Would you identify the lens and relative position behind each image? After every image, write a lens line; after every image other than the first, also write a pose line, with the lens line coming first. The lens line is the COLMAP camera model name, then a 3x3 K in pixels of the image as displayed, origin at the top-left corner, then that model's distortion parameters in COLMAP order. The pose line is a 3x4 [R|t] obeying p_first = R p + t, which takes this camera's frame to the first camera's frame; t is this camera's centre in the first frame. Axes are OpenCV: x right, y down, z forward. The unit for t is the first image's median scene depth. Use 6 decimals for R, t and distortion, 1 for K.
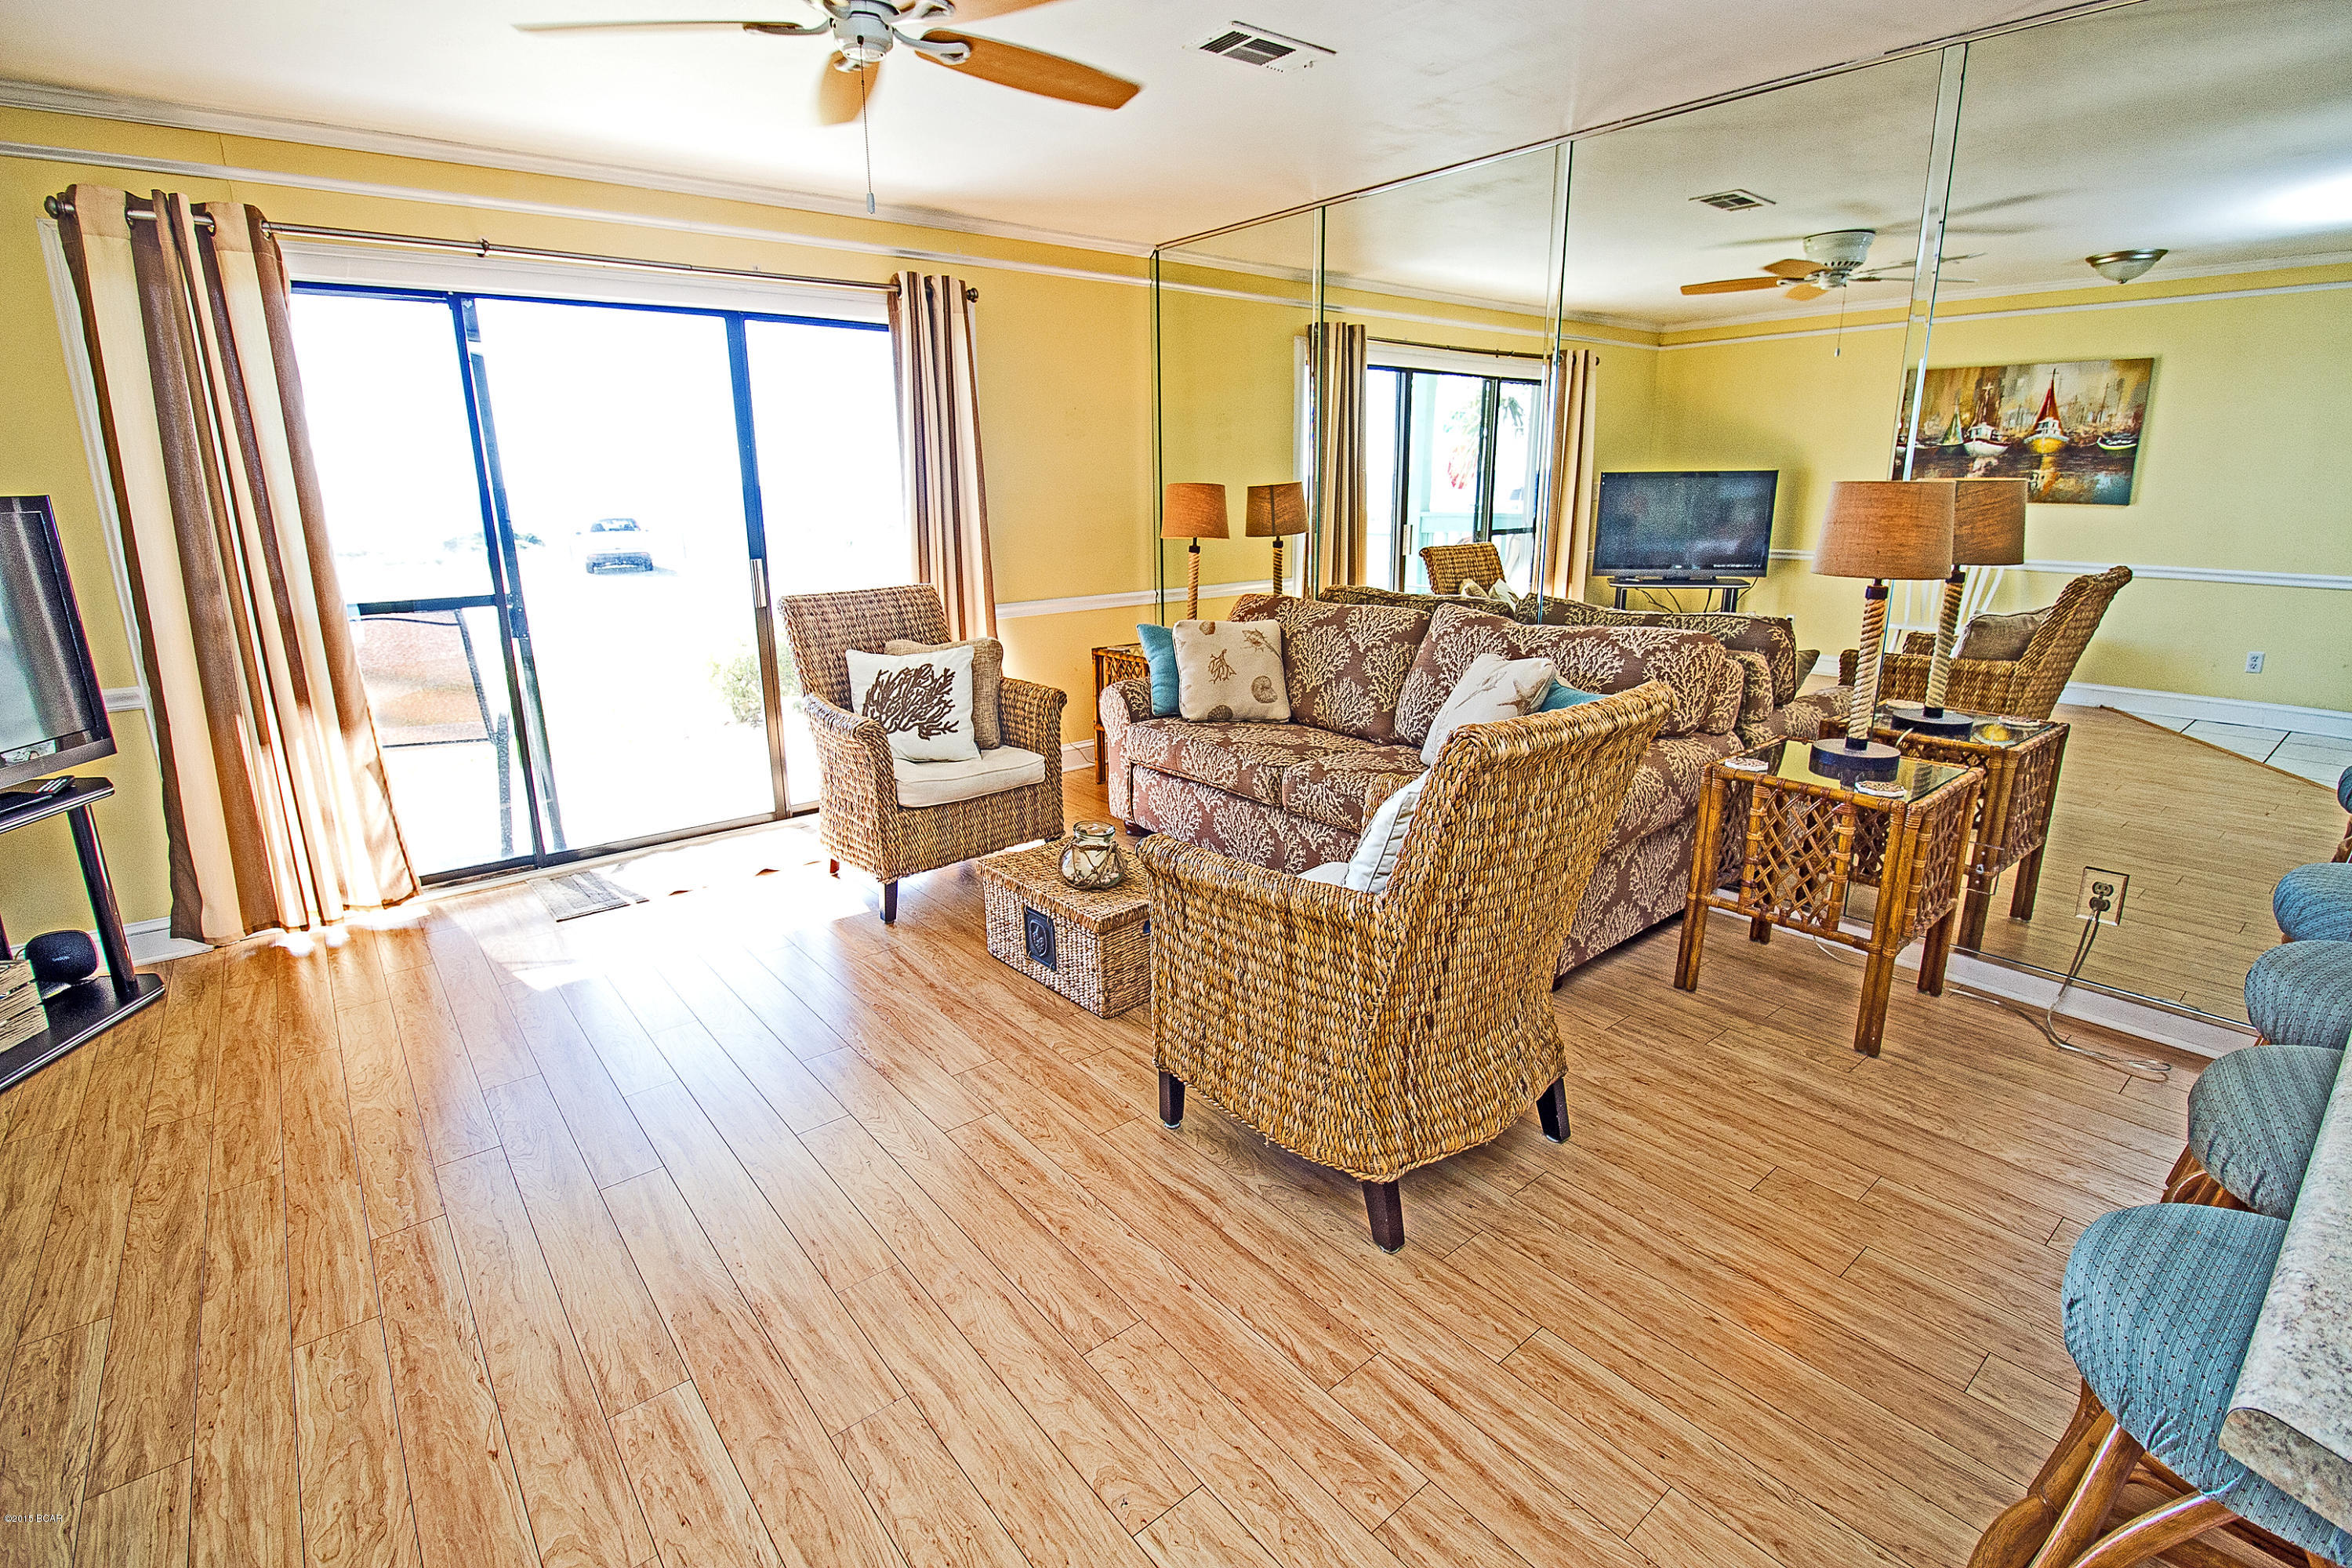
lens RADIAL K [[1092.4, 0, 1184.0], [0, 1092.4, 758.6], [0, 0, 1]] dist [-0.000210, -0.011939]
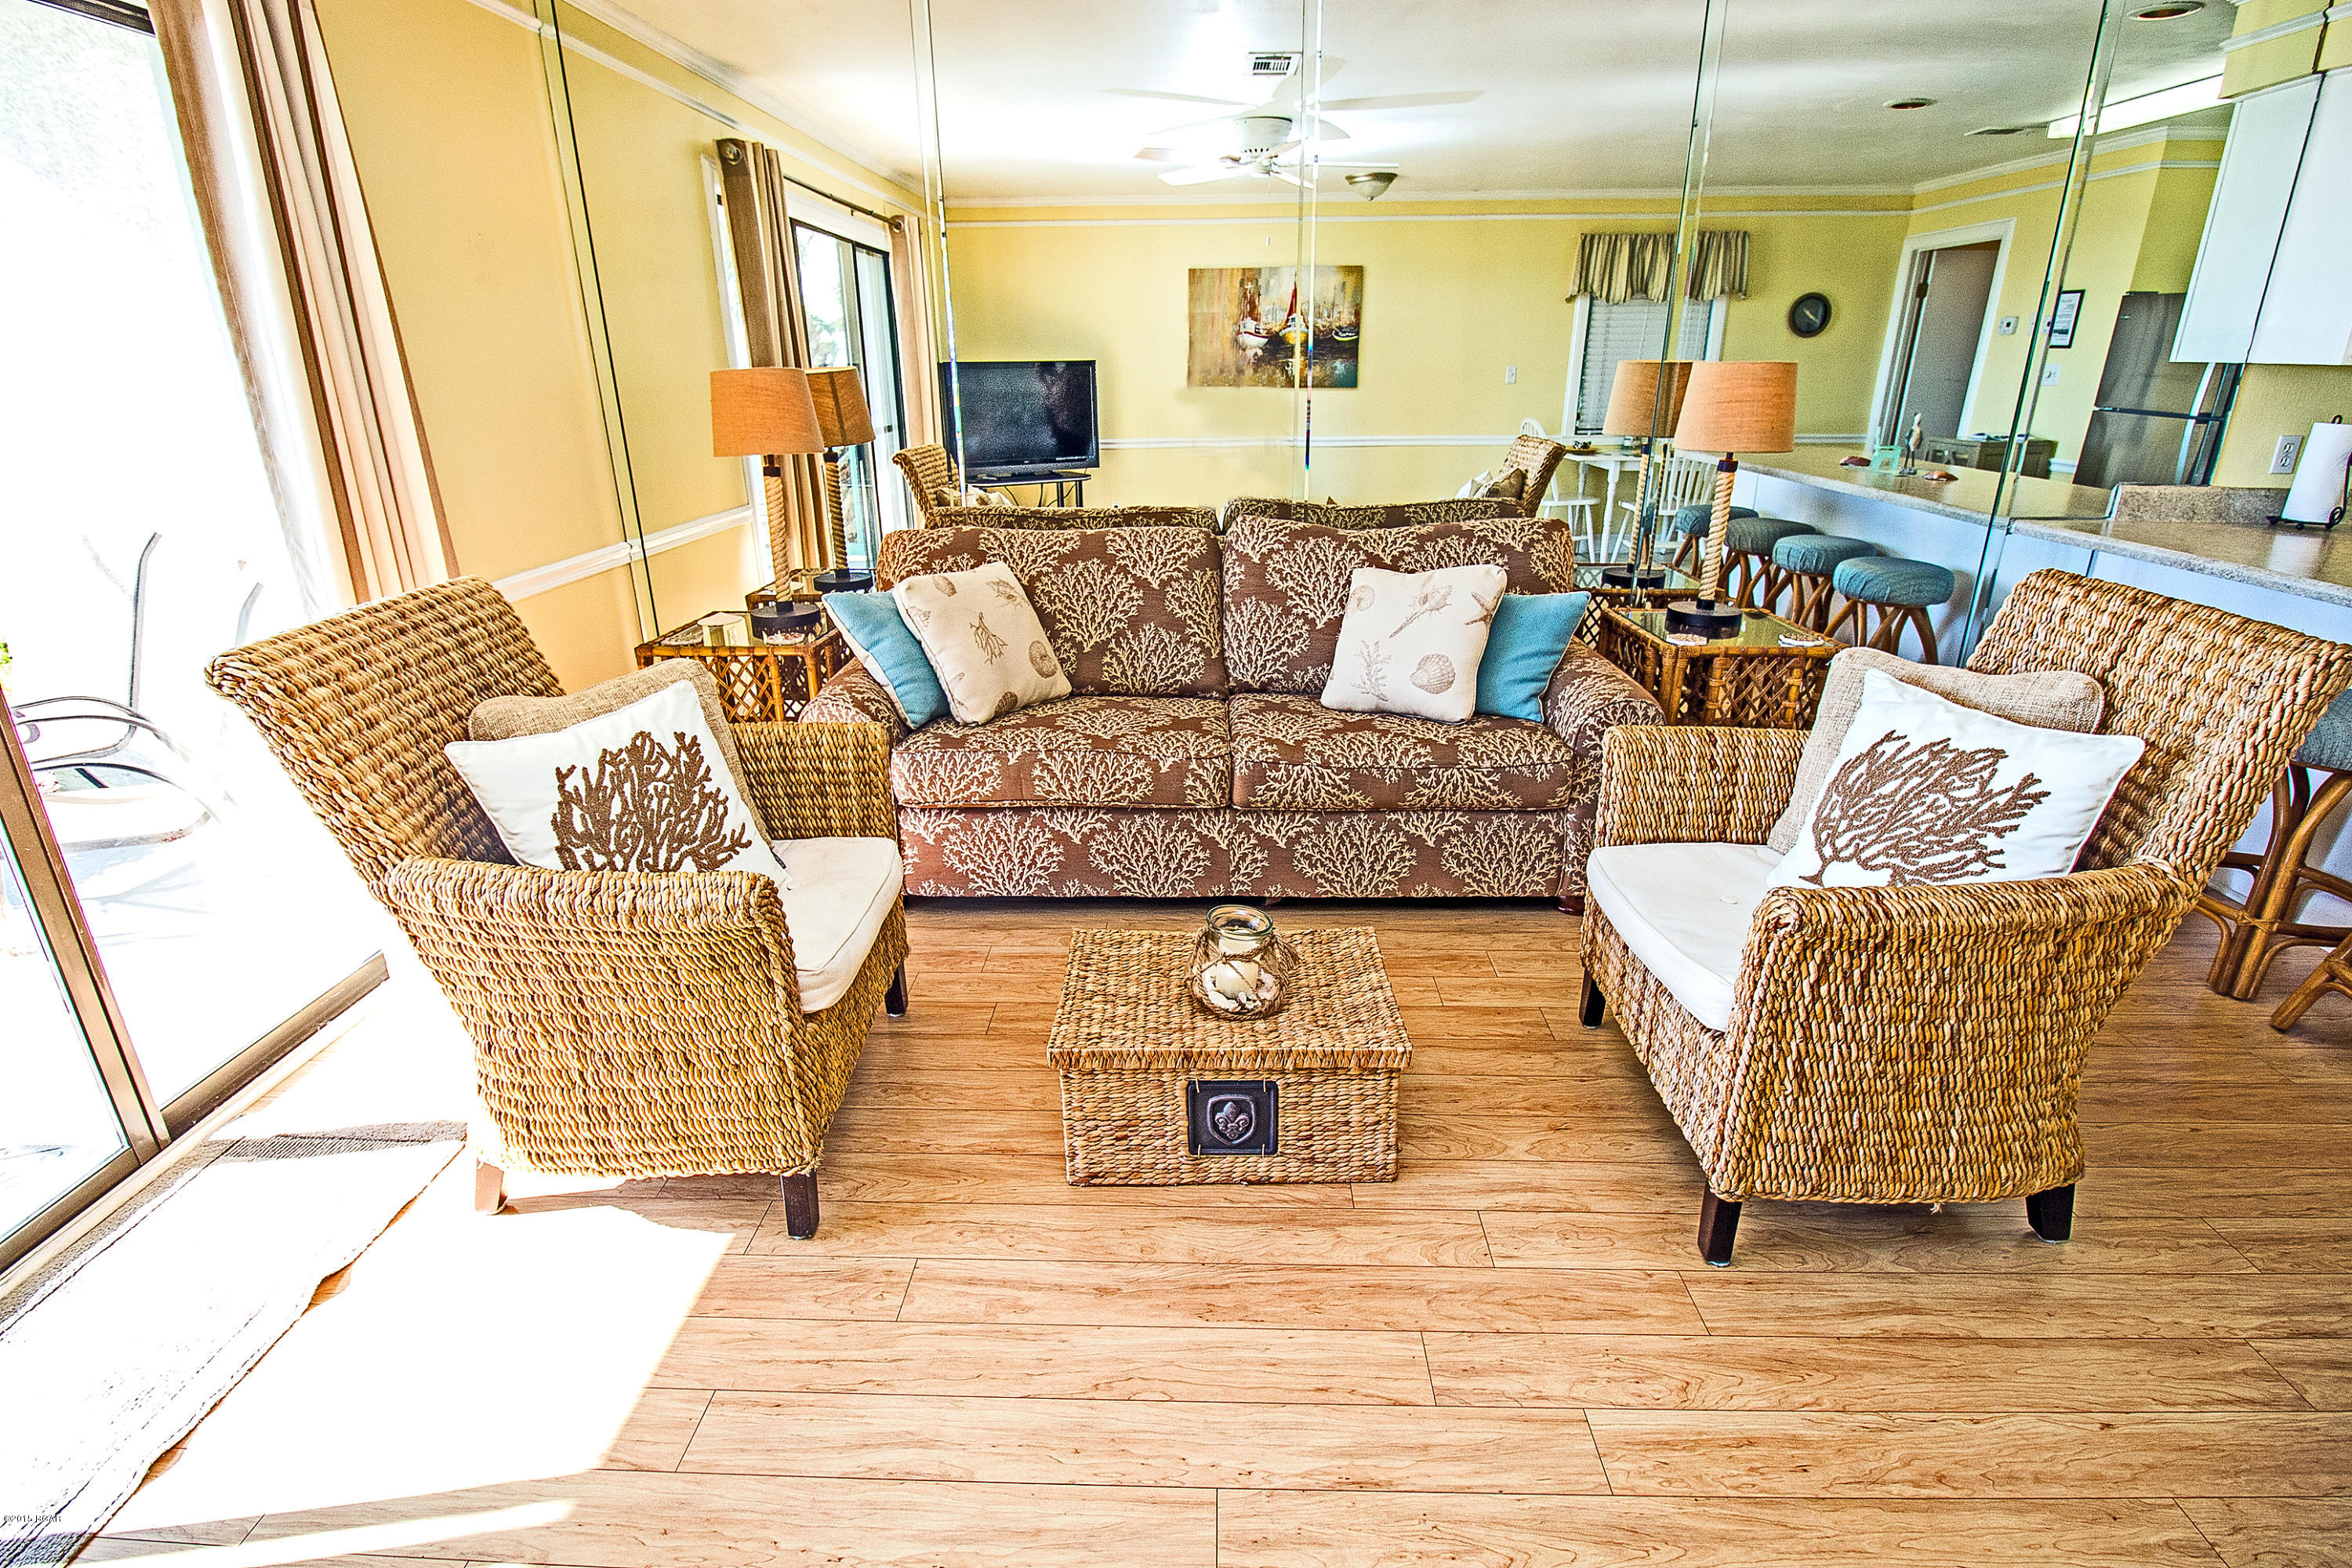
lens RADIAL K [[1092.4, 0, 1174.5], [0, 1092.4, 754.2], [0, 0, 1]] dist [-0.000210, -0.011939]
pose [[0.662810, -0.247758, 0.706611, -0.457795], [0.187362, 0.968530, 0.163847, -0.120681], [-0.724968, 0.023793, 0.688372, 0.505224]]
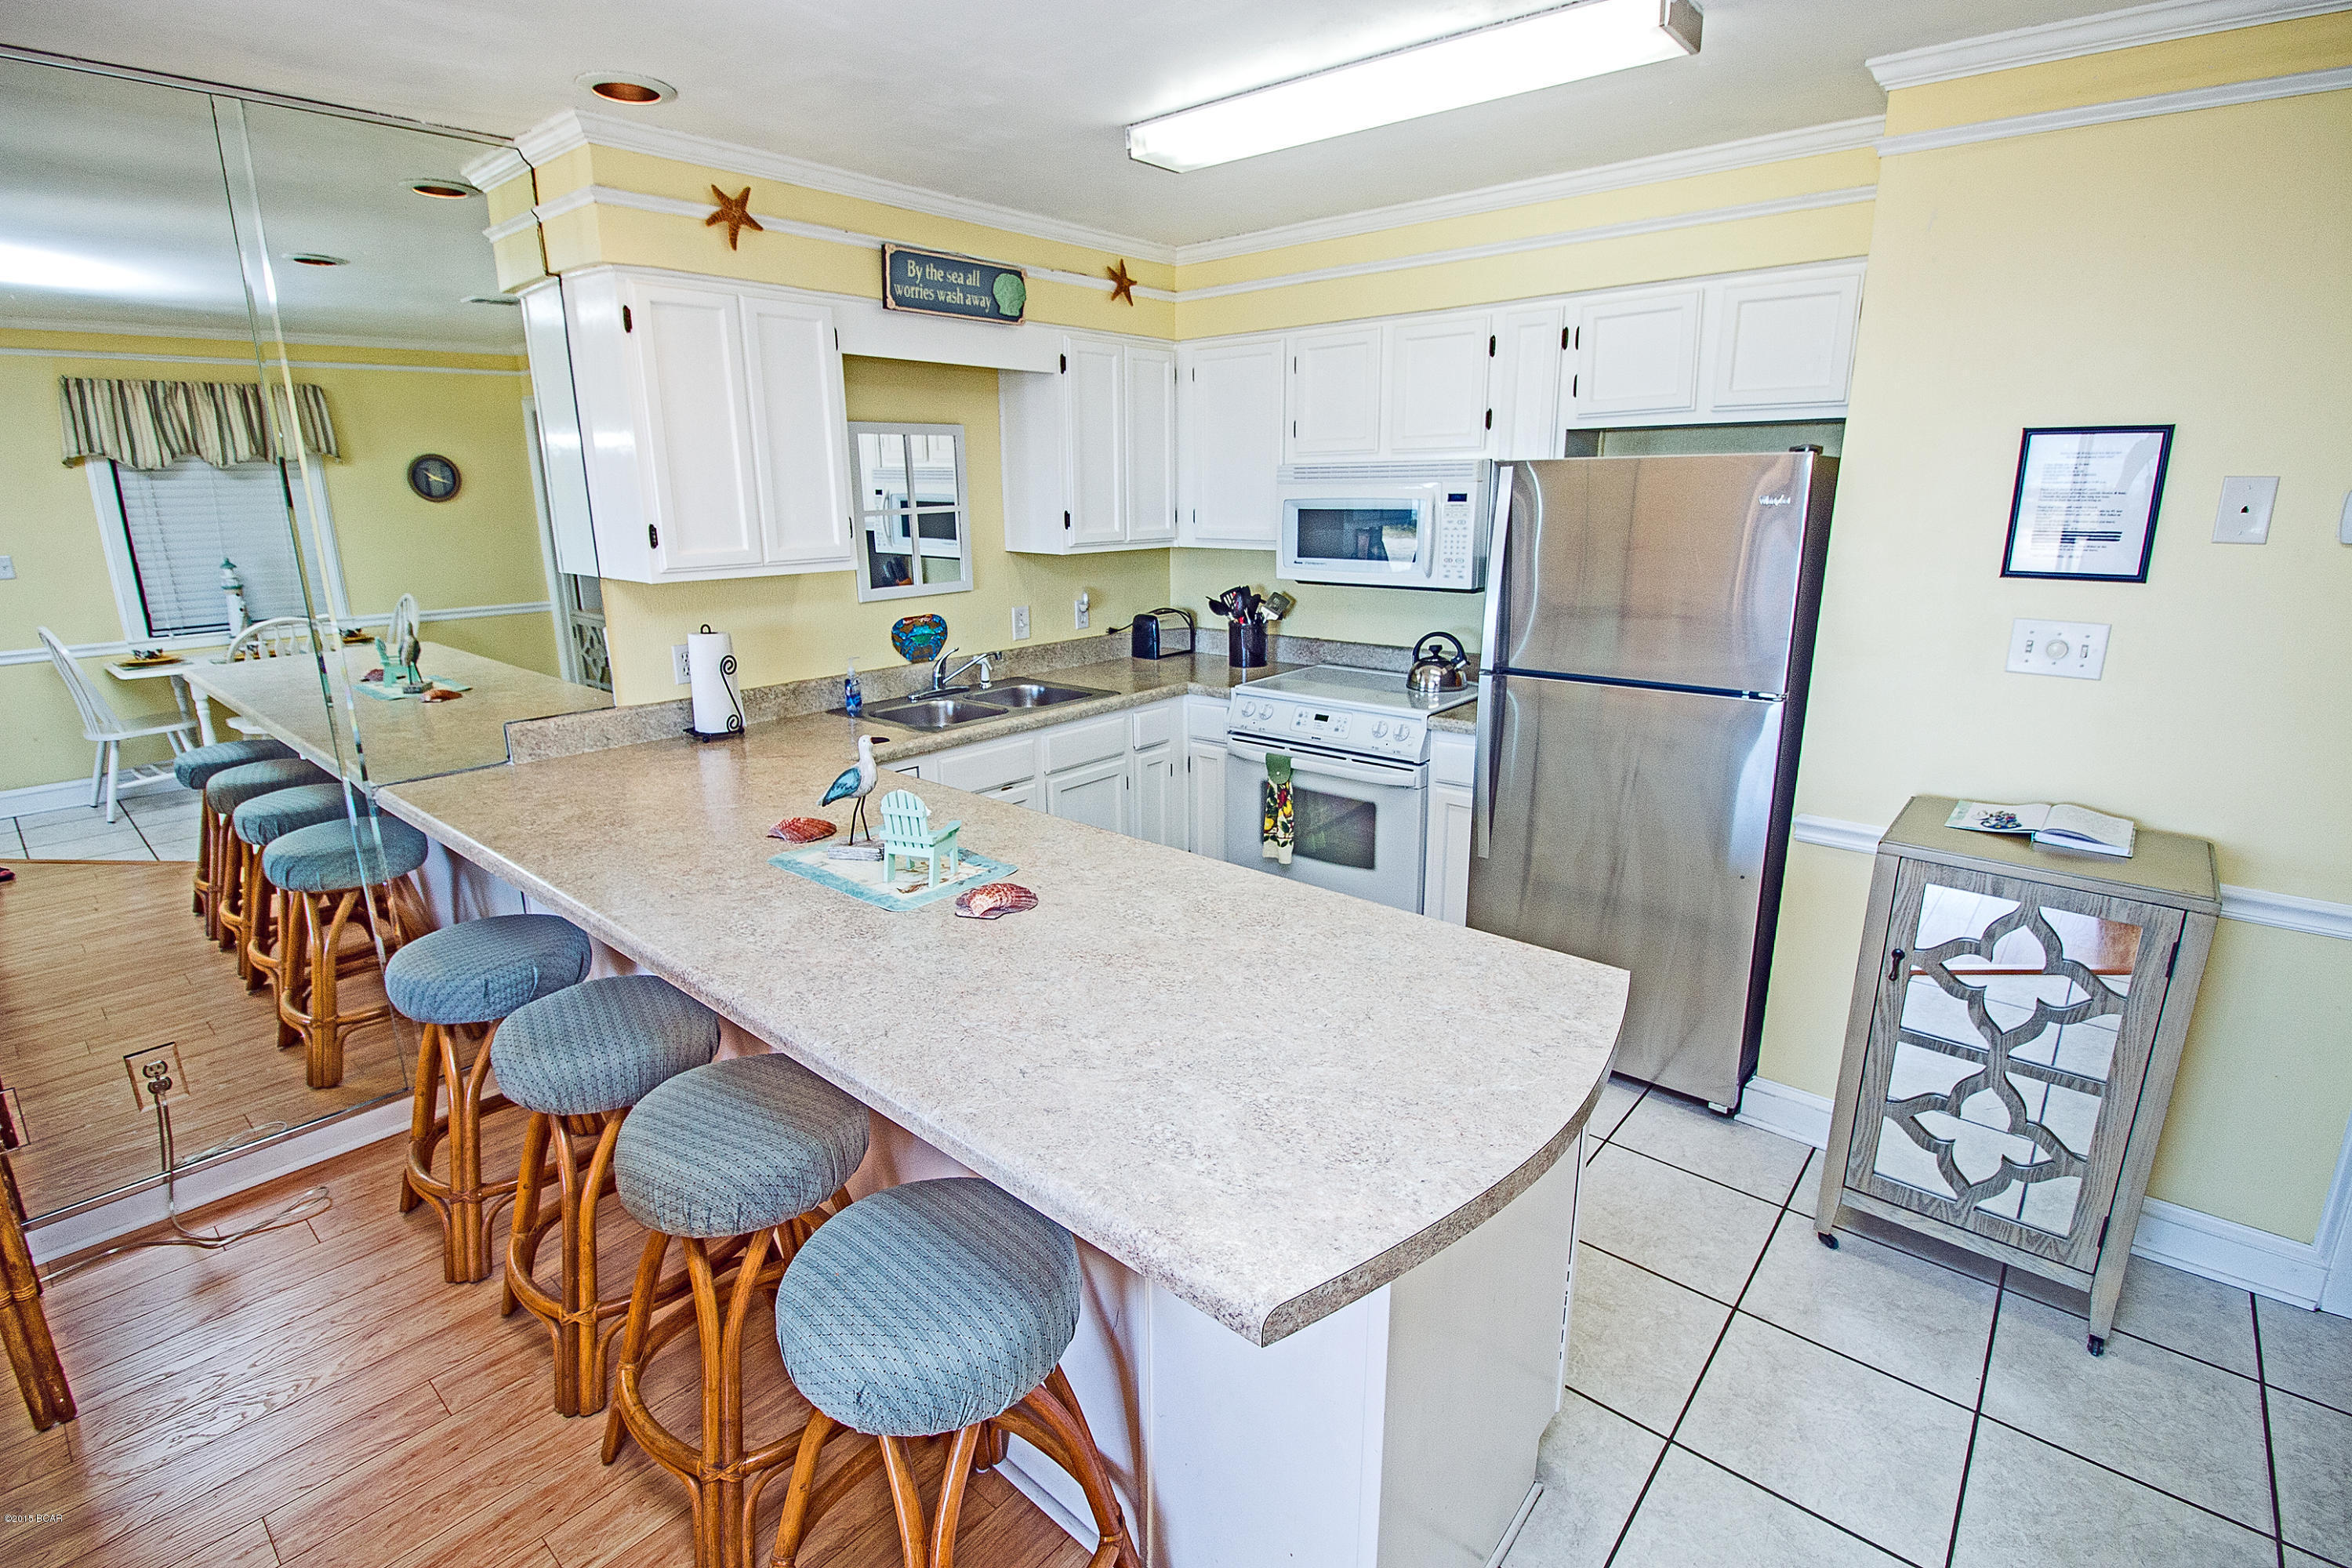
lens RADIAL K [[1092.4, 0, 1181.4], [0, 1092.4, 763.0], [0, 0, 1]] dist [-0.000210, -0.011939]
pose [[-0.172075, -0.235442, 0.956534, -0.060243], [0.254975, 0.927282, 0.274110, -0.106299], [-0.951514, 0.291060, -0.099530, 0.169054]]
